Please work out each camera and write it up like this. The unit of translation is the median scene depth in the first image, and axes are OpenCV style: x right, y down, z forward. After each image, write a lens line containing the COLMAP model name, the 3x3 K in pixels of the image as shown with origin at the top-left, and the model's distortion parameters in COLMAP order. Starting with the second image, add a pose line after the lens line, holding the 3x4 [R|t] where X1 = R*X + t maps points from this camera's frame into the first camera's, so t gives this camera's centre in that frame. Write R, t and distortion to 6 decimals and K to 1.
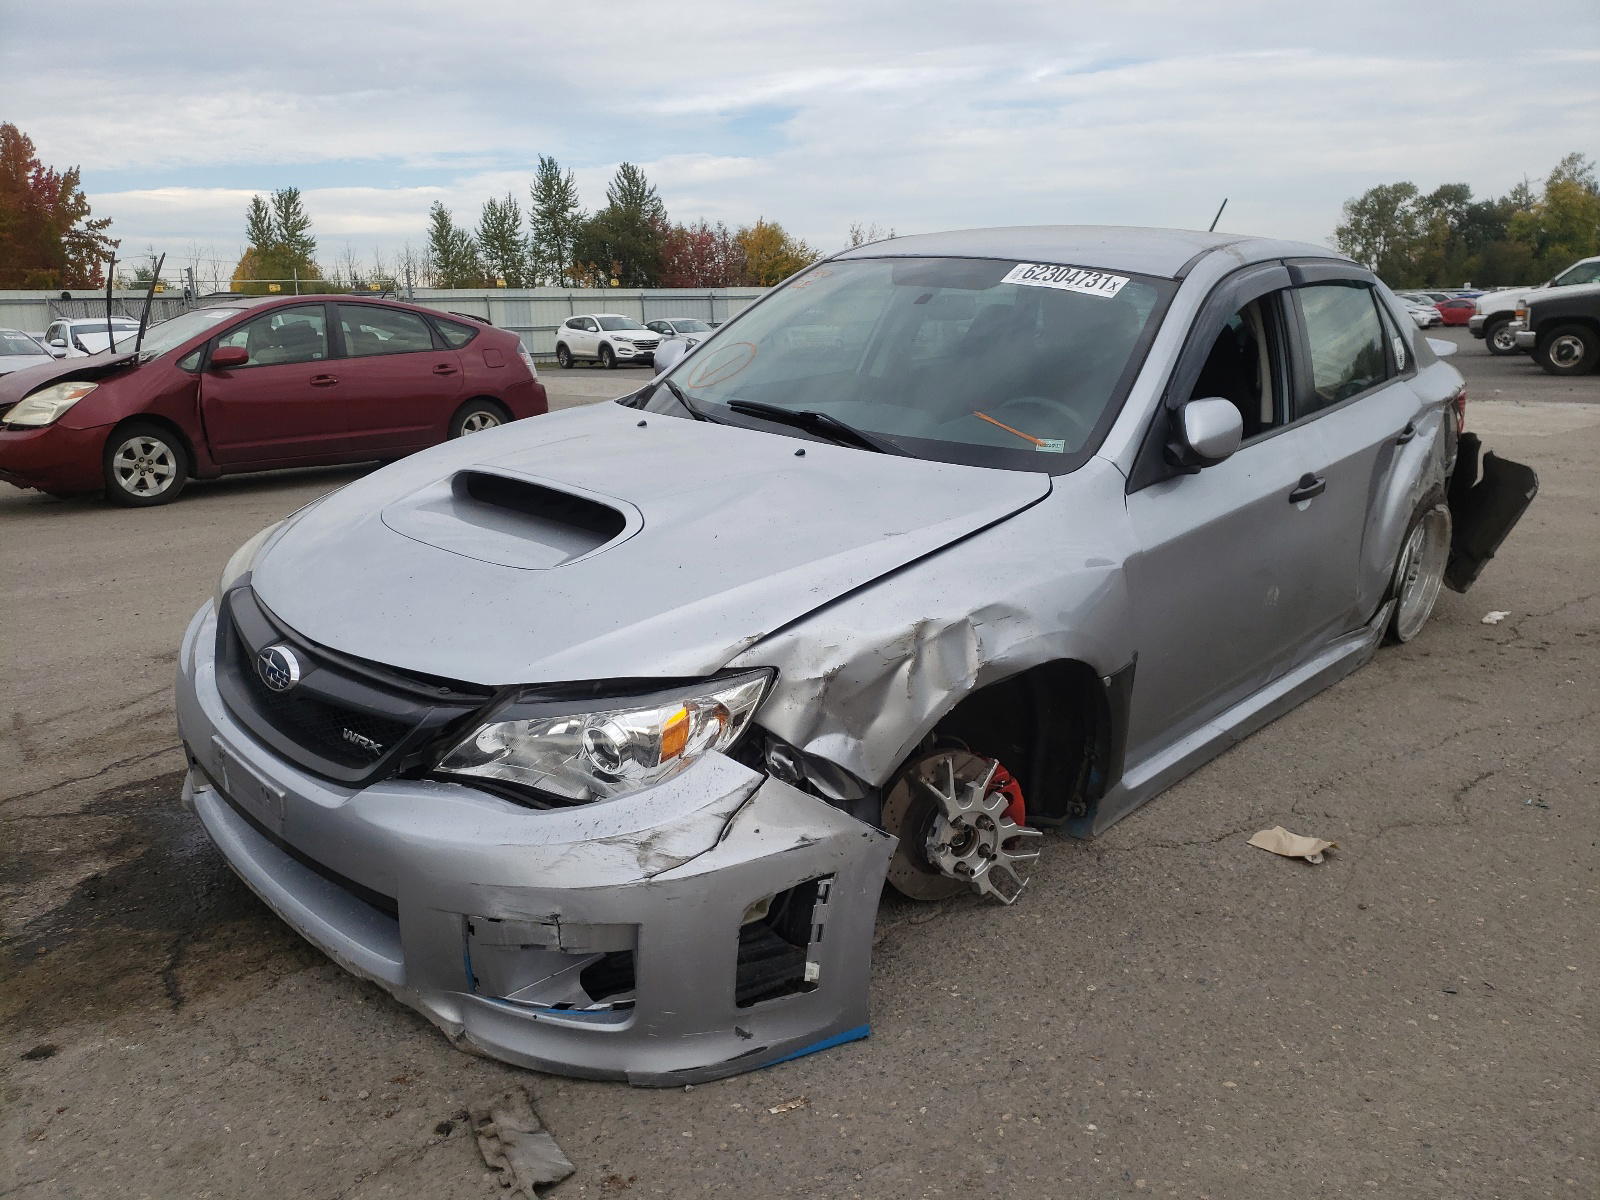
lens RADIAL K [[1214.1, 0, 800.2], [0, 1214.1, 598.1], [0, 0, 1]] dist [0.007681, -0.000007]
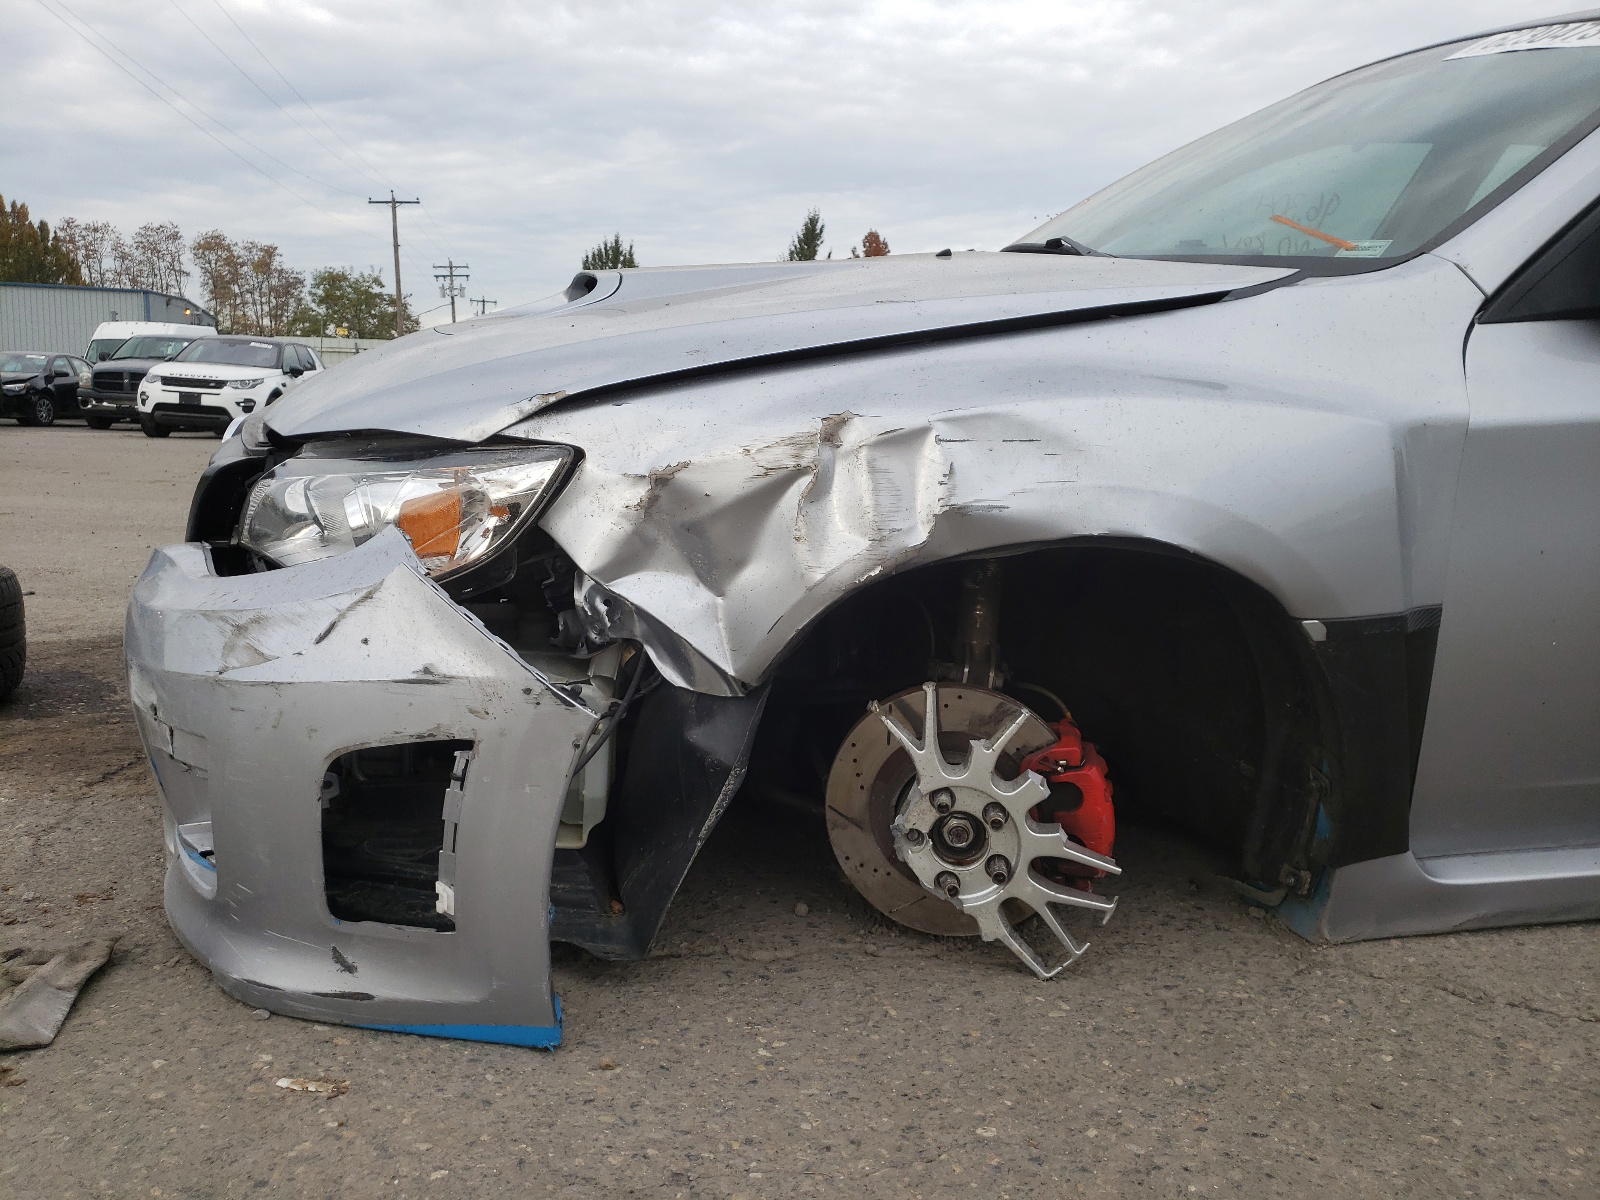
lens RADIAL K [[1214.1, 0, 793.9], [0, 1214.1, 599.3], [0, 0, 1]] dist [0.007681, -0.000007]
pose [[0.819448, 0.134230, -0.557214, 0.385525], [-0.172042, 0.984964, -0.015735, 0.109750], [0.546724, 0.108758, 0.830220, 0.457444]]
